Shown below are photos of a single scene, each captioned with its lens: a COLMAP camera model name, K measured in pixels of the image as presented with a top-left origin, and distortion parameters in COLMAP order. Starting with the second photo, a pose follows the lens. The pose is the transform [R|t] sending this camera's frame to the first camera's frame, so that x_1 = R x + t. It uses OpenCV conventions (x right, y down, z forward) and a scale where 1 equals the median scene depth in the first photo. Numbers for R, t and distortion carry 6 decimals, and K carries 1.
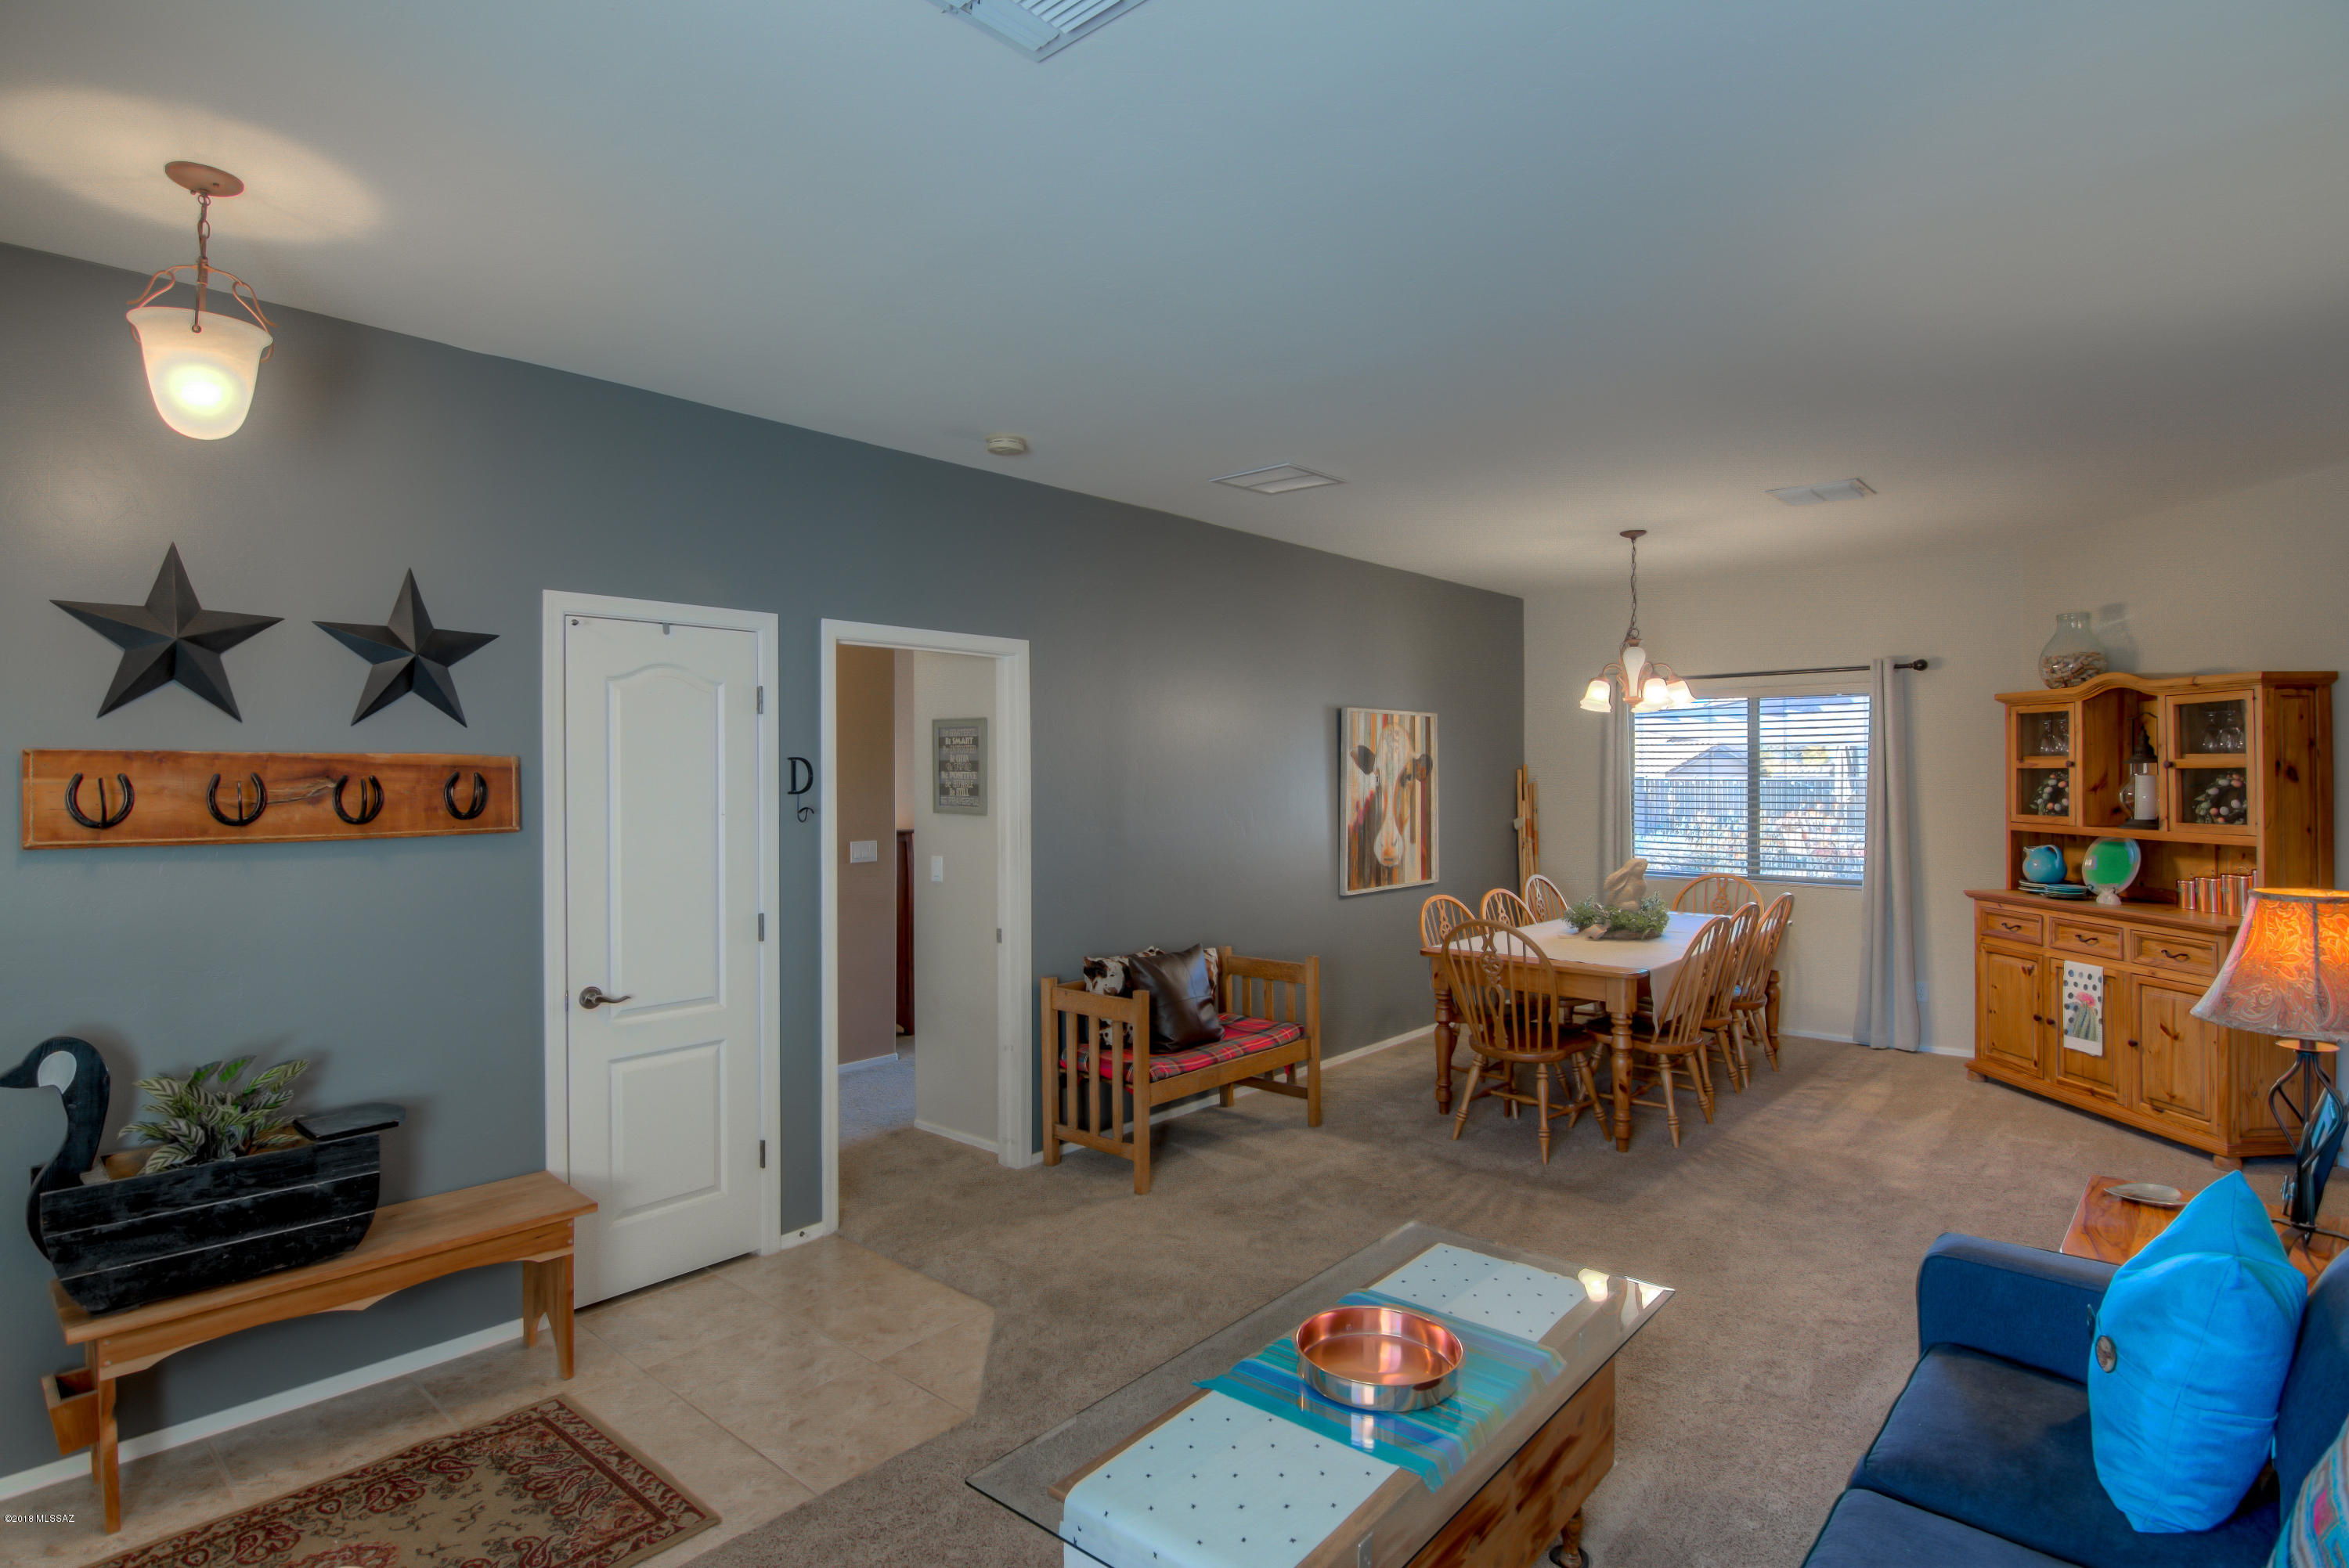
lens RADIAL K [[1205.7, 0, 1171.3], [0, 1205.7, 767.5], [0, 0, 1]] dist [-0.020459, -0.001154]
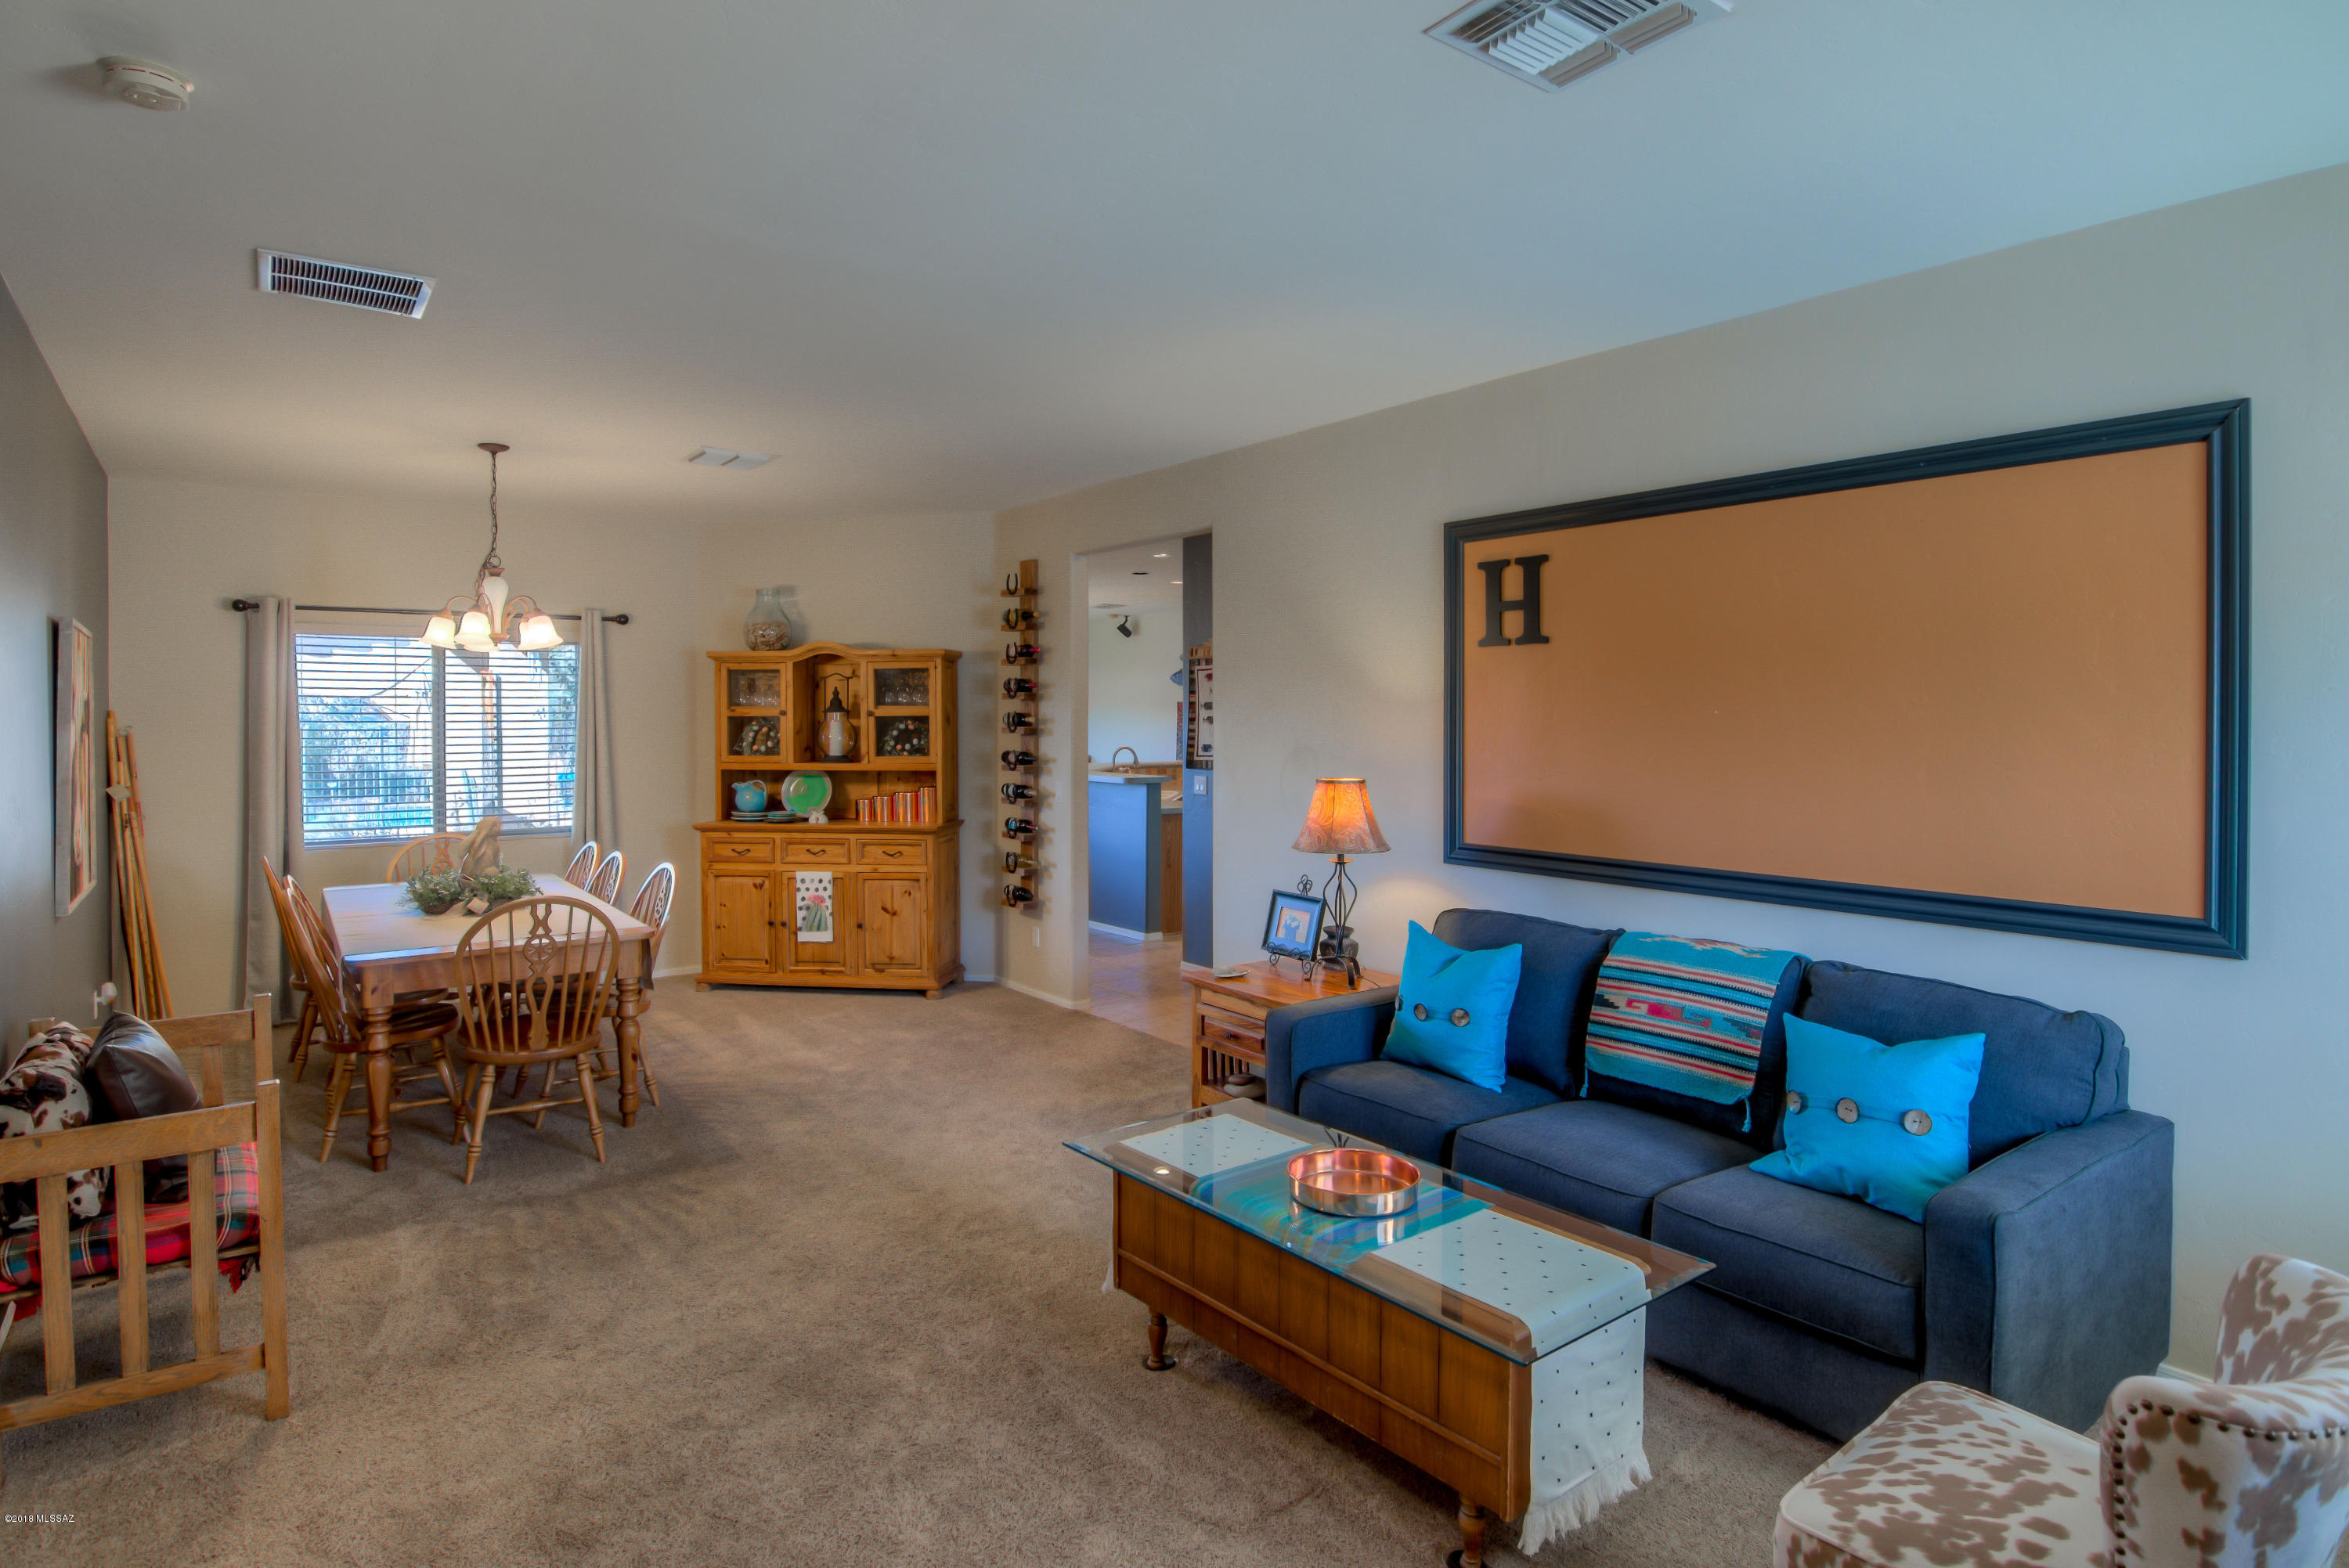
lens RADIAL K [[1249.4, 0, 1172.2], [0, 1249.4, 720.7], [0, 0, 1]] dist [-0.000584, -0.010938]
pose [[0.203193, -0.000981, 0.979138, -0.453572], [-0.001330, 0.999998, 0.001278, 0.003274], [-0.979138, -0.001562, 0.203191, 0.365137]]
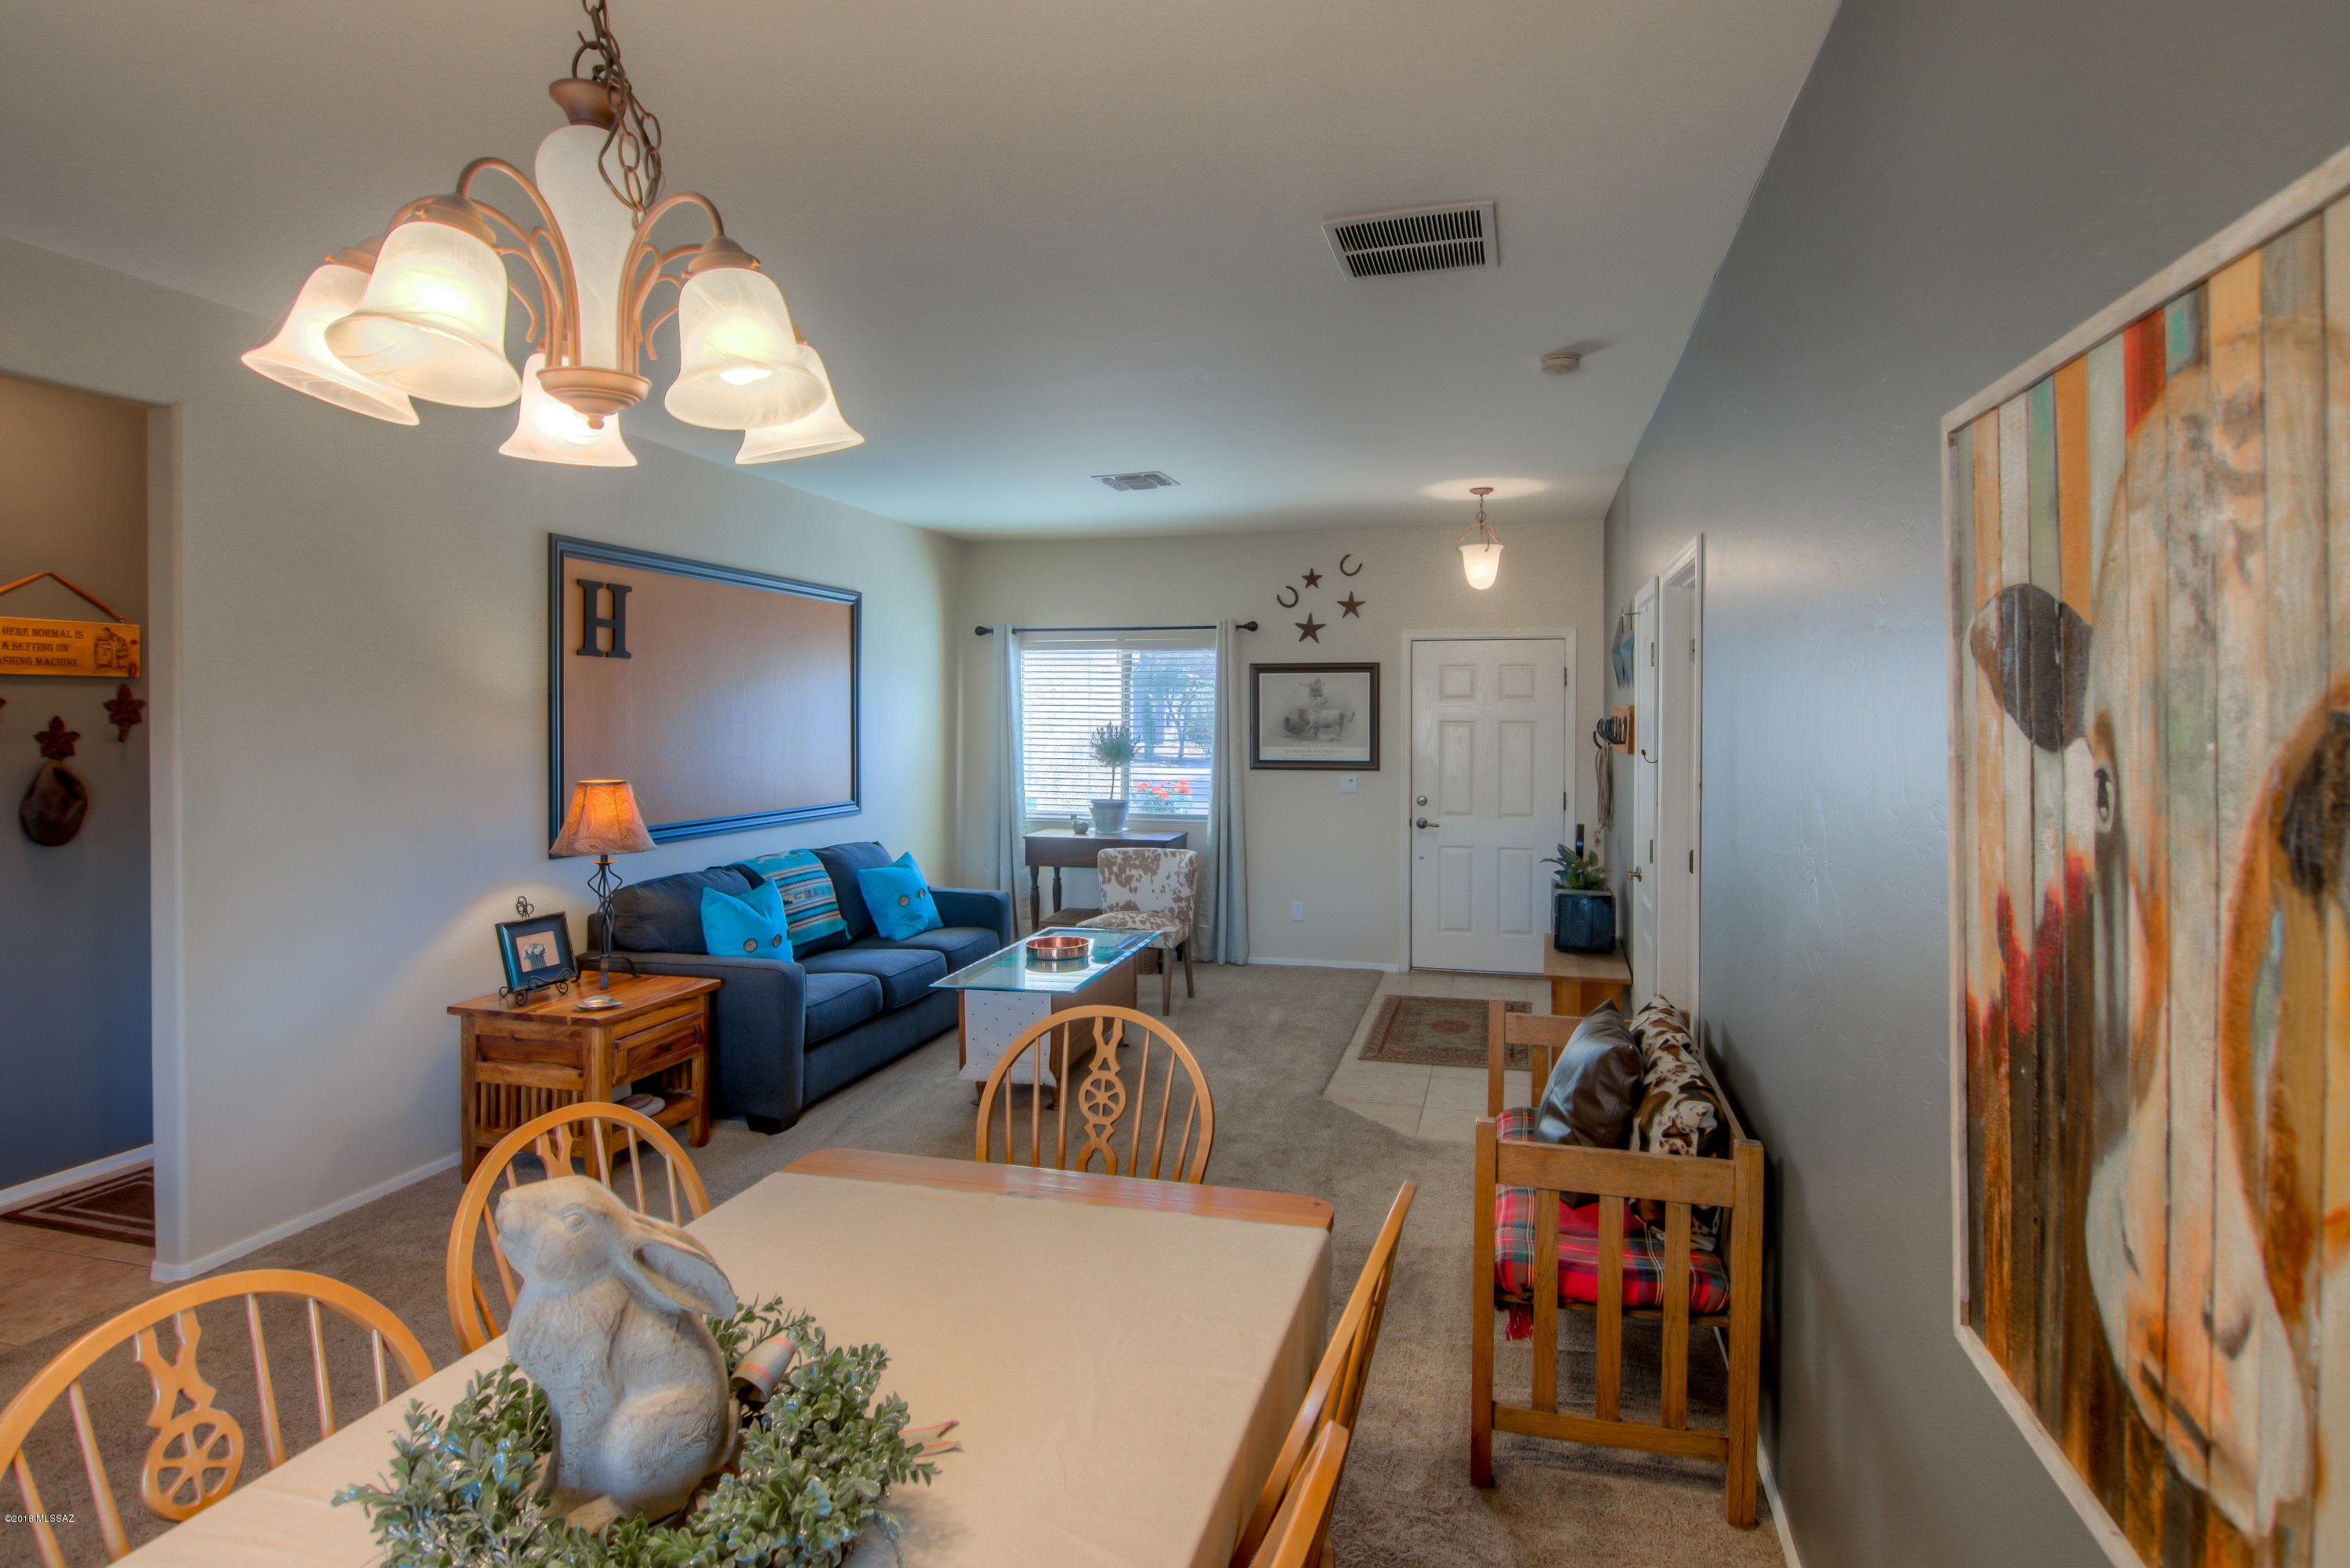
lens RADIAL K [[1215.4, 0, 1215.0], [0, 1215.4, 733.5], [0, 0, 1]] dist [0.001854, -0.015645]
pose [[-0.881791, 0.011705, -0.471494, 0.439873], [0.005216, 0.999873, 0.015069, 0.001711], [0.471611, 0.010828, -0.881740, 1.380340]]
